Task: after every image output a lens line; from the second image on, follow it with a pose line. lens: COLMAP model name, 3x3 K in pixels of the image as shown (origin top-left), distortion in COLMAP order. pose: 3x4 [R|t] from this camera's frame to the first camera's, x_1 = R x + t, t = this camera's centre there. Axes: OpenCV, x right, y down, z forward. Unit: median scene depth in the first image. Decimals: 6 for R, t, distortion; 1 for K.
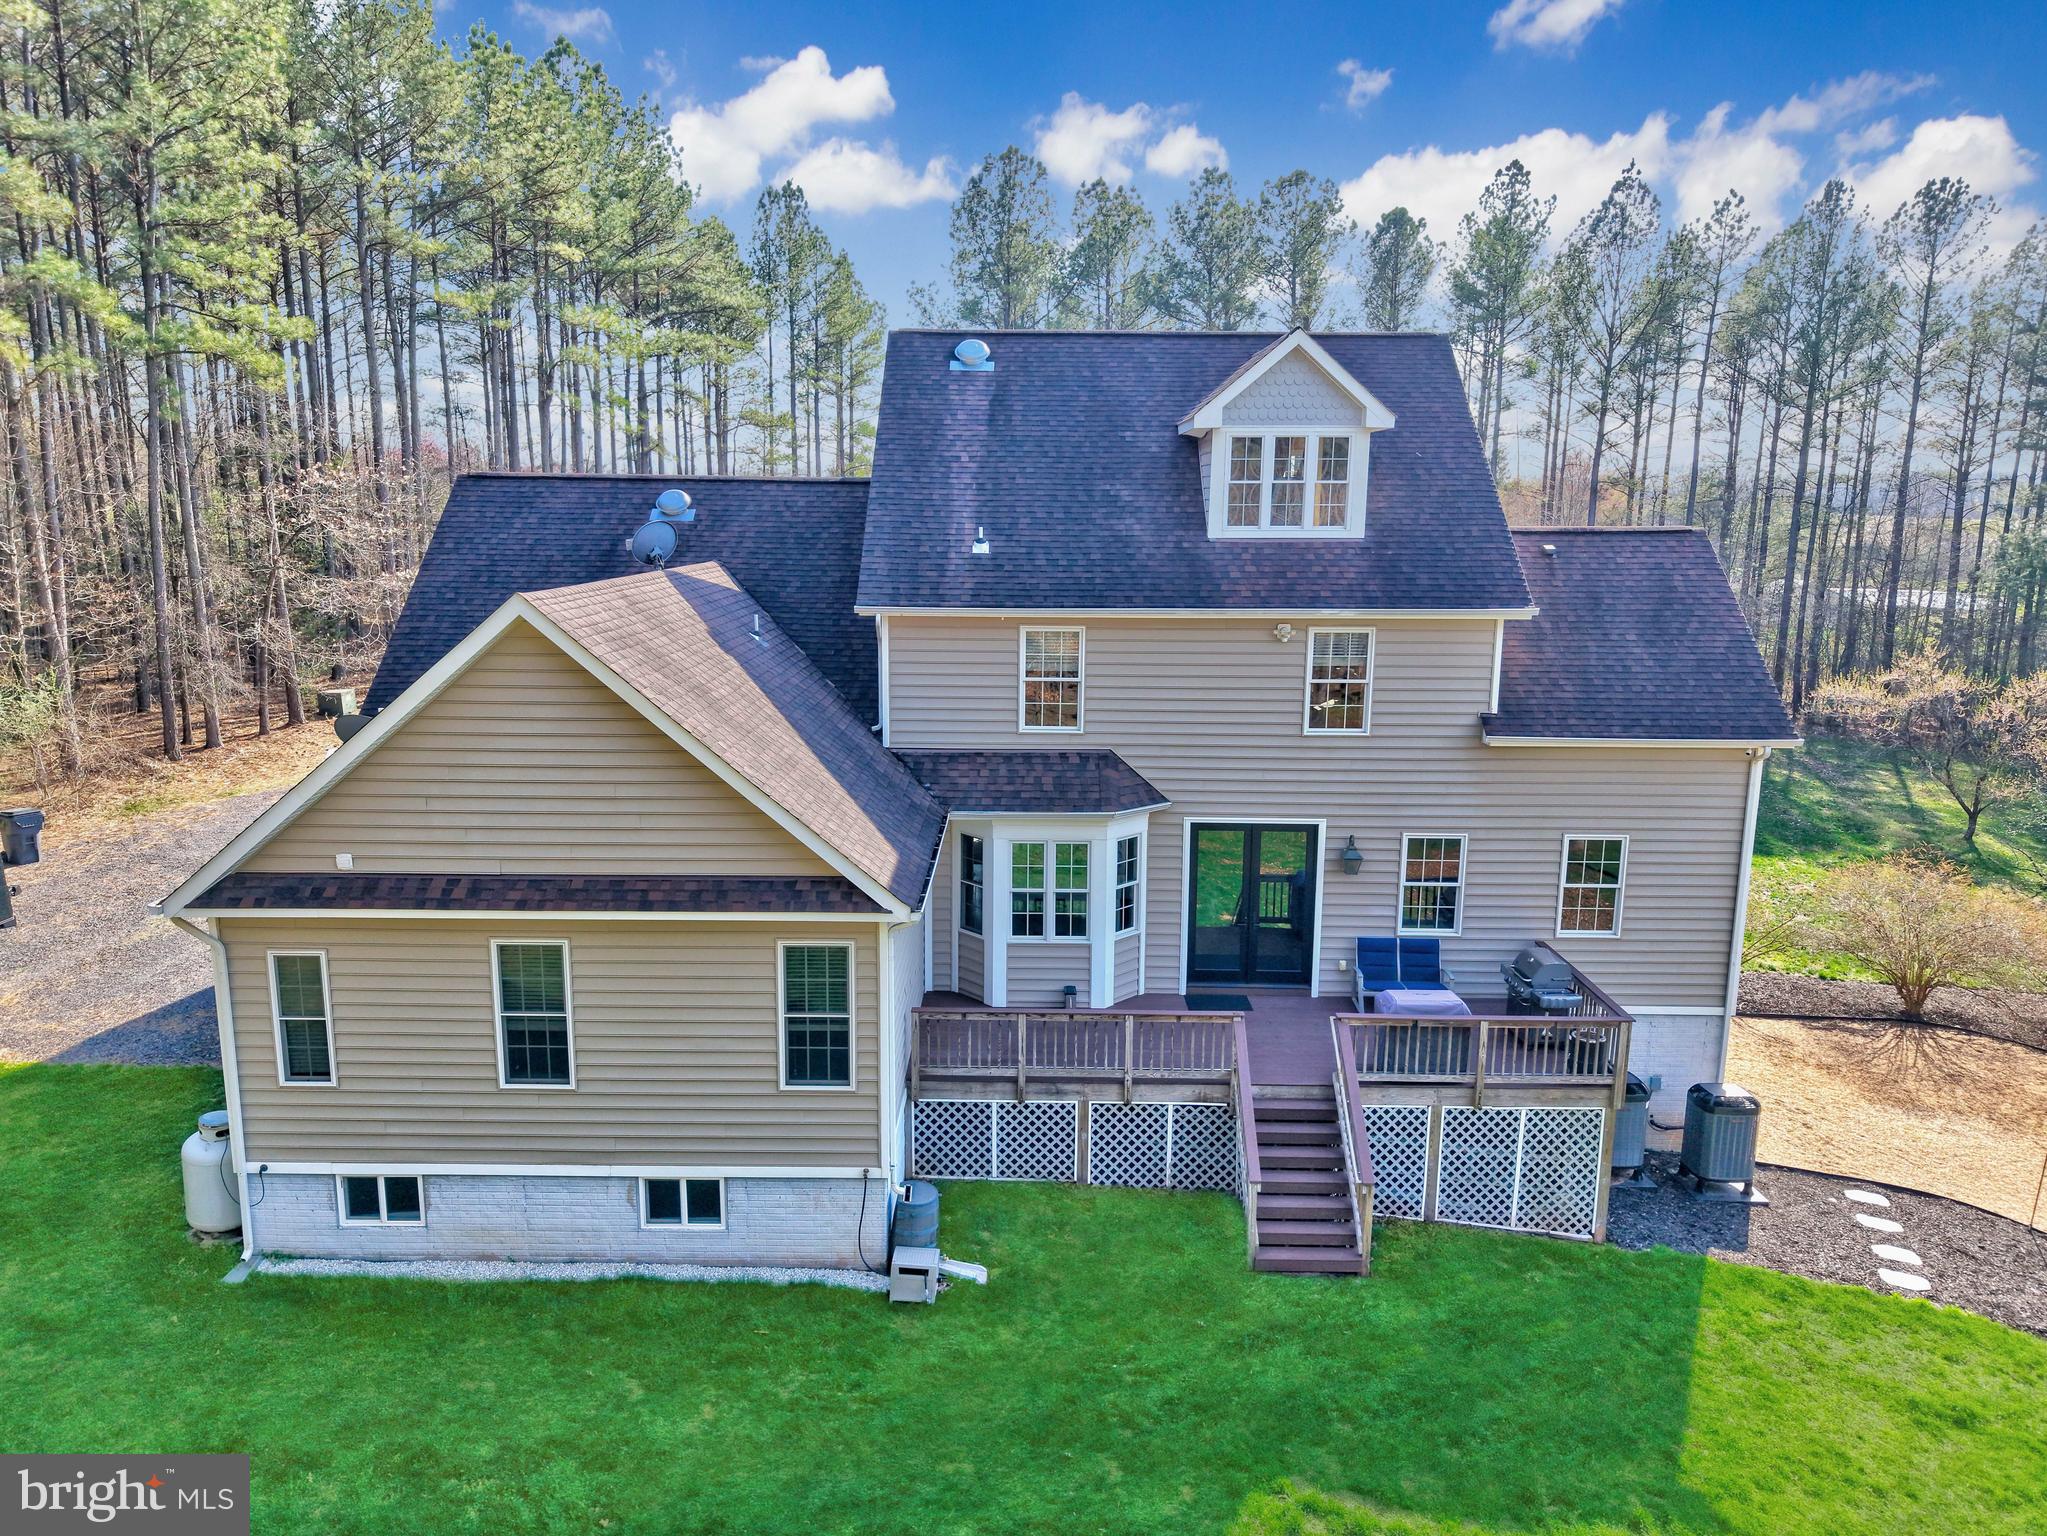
lens RADIAL K [[1358.3, 0, 1037.9], [0, 1358.3, 775.6], [0, 0, 1]] dist [-0.000562, -0.004608]
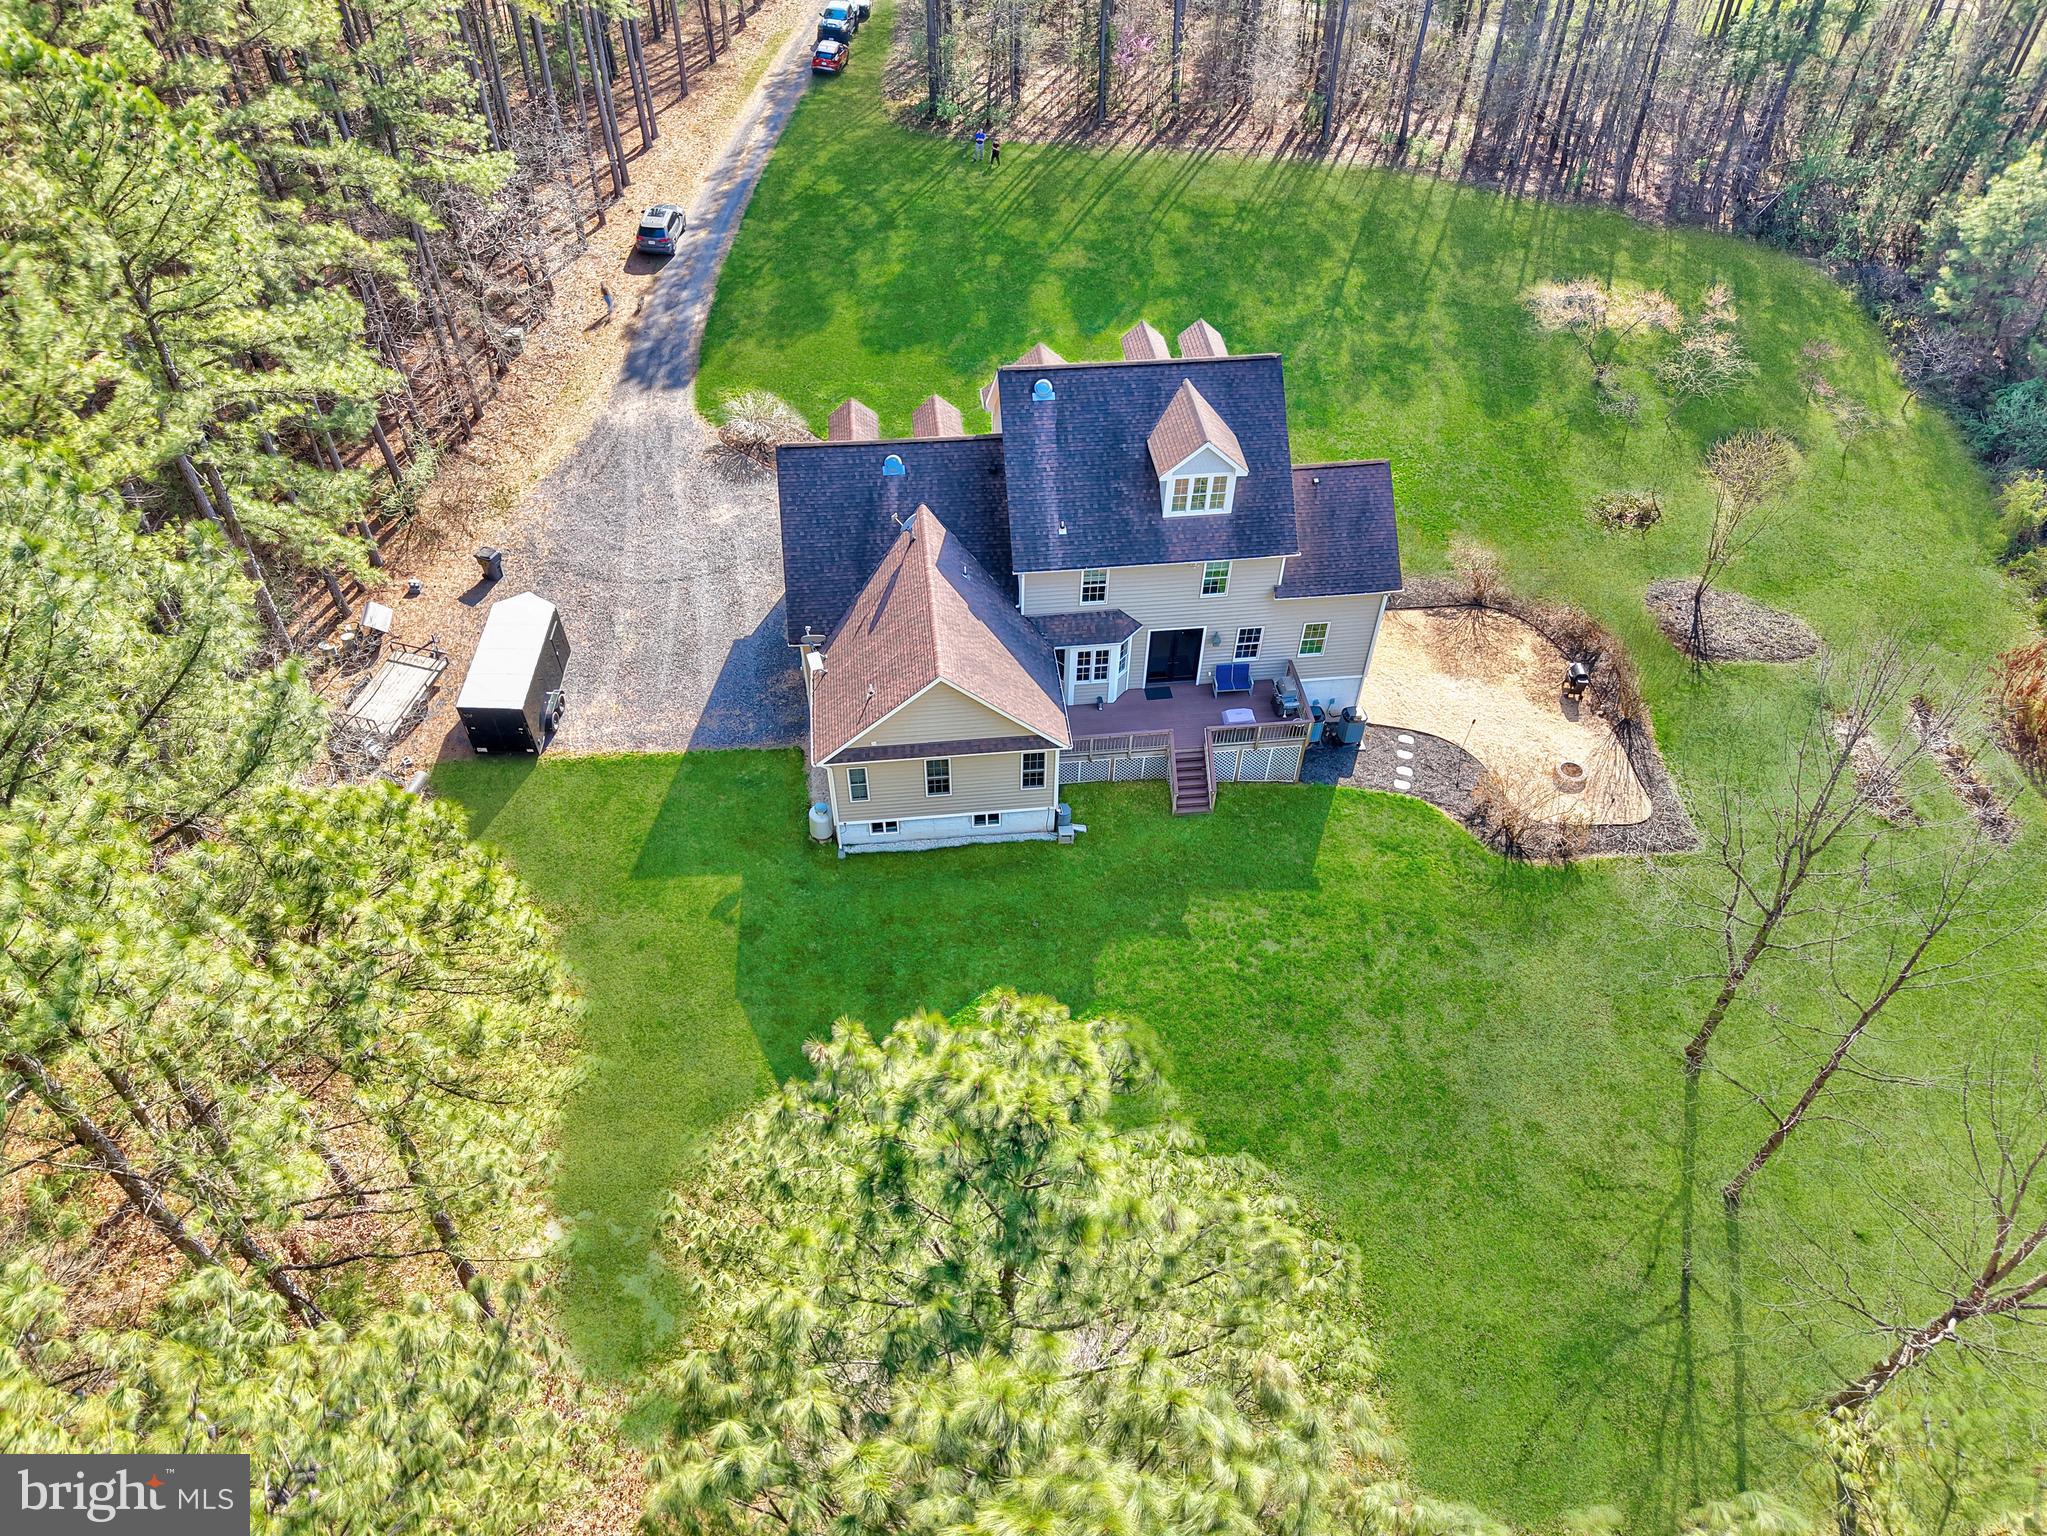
lens RADIAL K [[1358.3, 0, 1013.0], [0, 1358.3, 767.0], [0, 0, 1]] dist [-0.000562, -0.004608]
pose [[0.994335, -0.076198, 0.074103, -0.318468], [0.019501, 0.816133, 0.577534, -1.144001], [-0.104485, -0.572818, 0.812996, -1.034533]]
